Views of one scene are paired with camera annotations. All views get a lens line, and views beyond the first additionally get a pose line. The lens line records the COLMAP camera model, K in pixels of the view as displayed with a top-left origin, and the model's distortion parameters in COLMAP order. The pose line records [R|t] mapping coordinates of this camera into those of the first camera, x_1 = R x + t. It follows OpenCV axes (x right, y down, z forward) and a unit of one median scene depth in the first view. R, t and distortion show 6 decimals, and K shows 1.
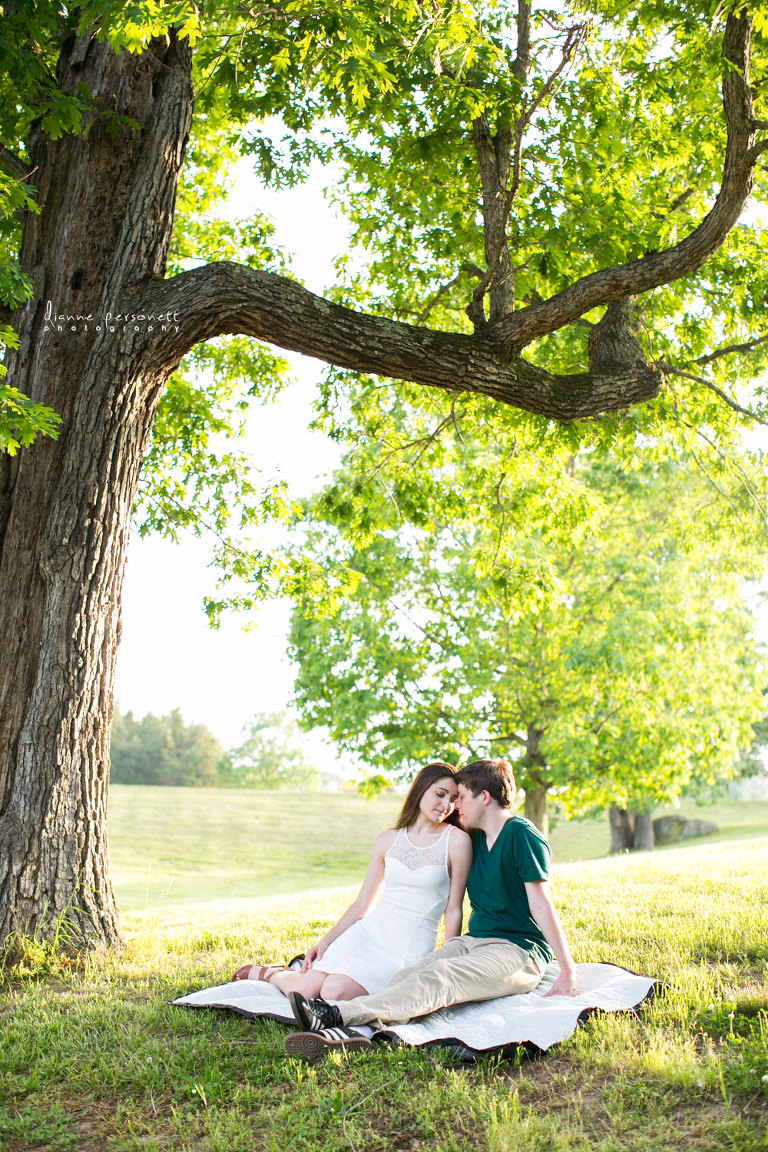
lens RADIAL K [[1965.1, 0, 384.0], [0, 1965.1, 576.0], [0, 0, 1]] dist [-0.028619, 0.008382]
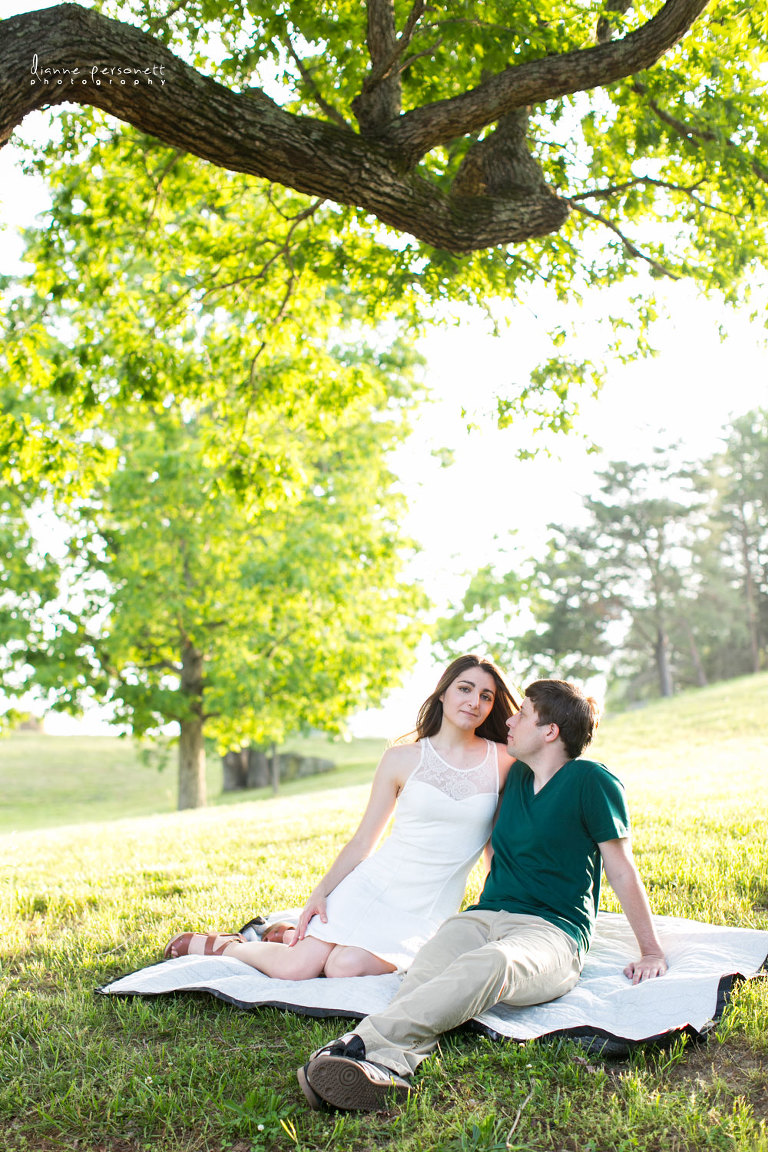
lens RADIAL K [[1965.1, 0, 384.0], [0, 1965.1, 576.0], [0, 0, 1]] dist [-0.028619, 0.008382]
pose [[0.964415, 0.011726, 0.264134, -0.134594], [-0.018778, 0.999531, 0.024188, 0.032150], [-0.263726, -0.028287, 0.964183, 0.195515]]
